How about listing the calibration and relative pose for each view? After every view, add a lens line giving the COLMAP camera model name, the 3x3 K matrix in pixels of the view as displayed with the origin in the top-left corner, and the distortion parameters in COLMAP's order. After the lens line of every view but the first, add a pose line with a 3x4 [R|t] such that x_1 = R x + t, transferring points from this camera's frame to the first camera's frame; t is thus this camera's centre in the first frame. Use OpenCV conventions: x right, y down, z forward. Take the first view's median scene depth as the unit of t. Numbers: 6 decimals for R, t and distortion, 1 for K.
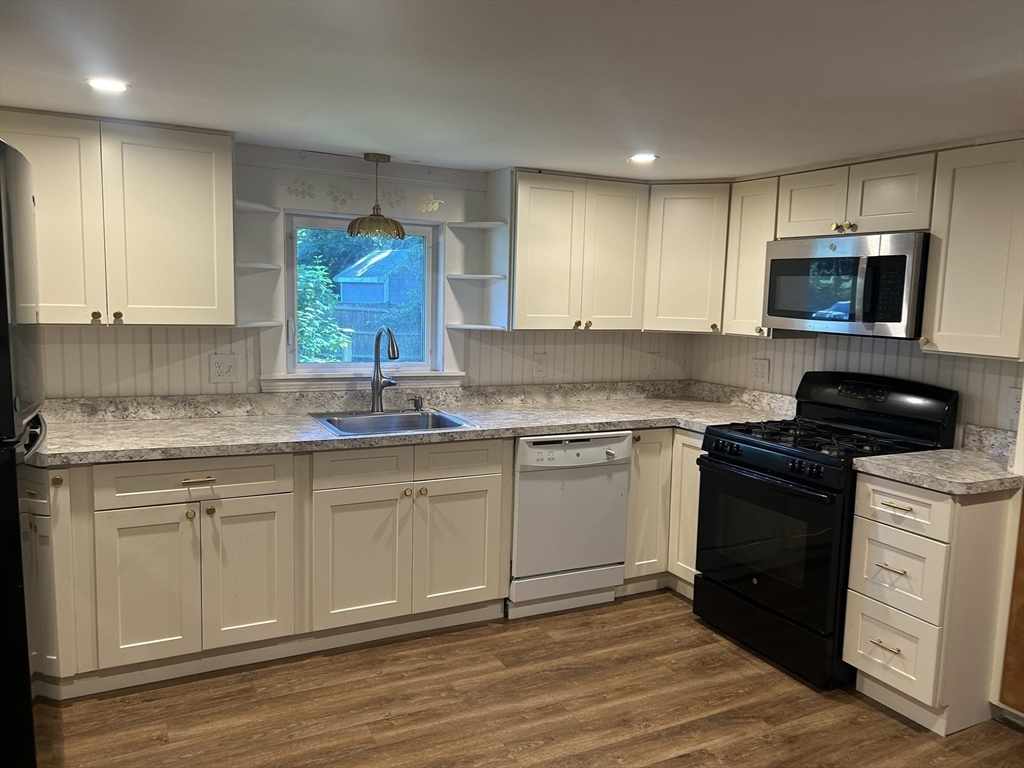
lens RADIAL K [[772.8, 0, 516.5], [0, 772.8, 382.2], [0, 0, 1]] dist [0.042148, -0.047512]
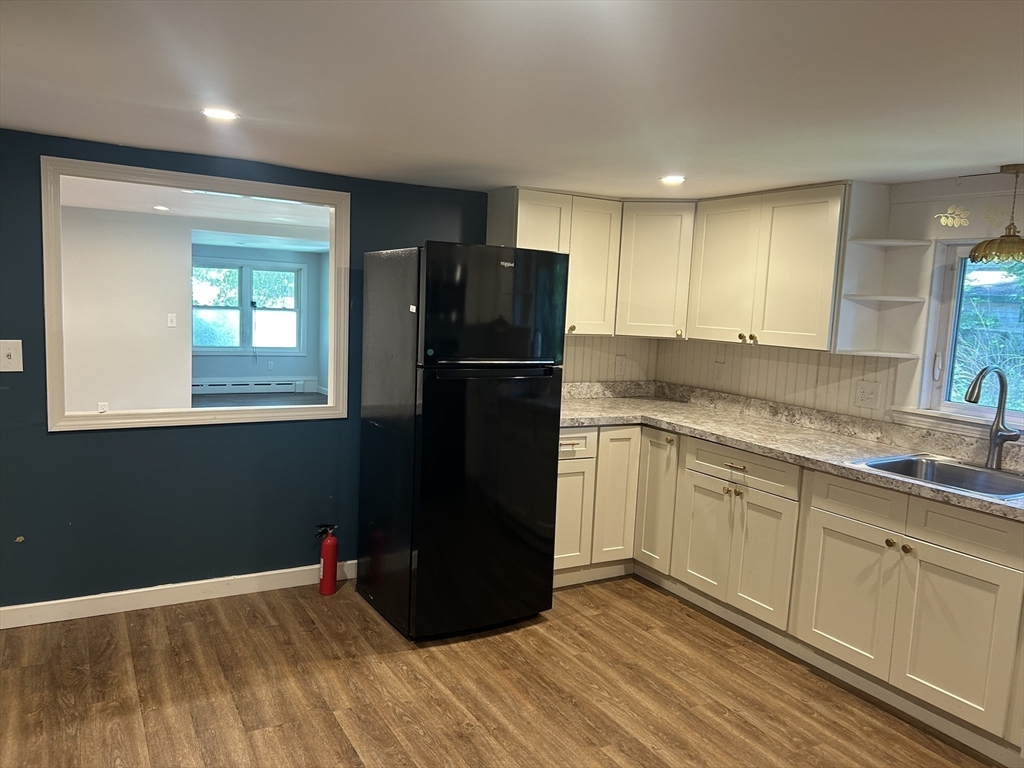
lens RADIAL K [[772.8, 0, 516.0], [0, 772.8, 387.0], [0, 0, 1]] dist [0.042148, -0.047512]
pose [[0.041796, 0.084809, -0.995520, 0.741684], [-0.157050, 0.984562, 0.077282, -0.038178], [0.986706, 0.153117, 0.054470, 0.504195]]
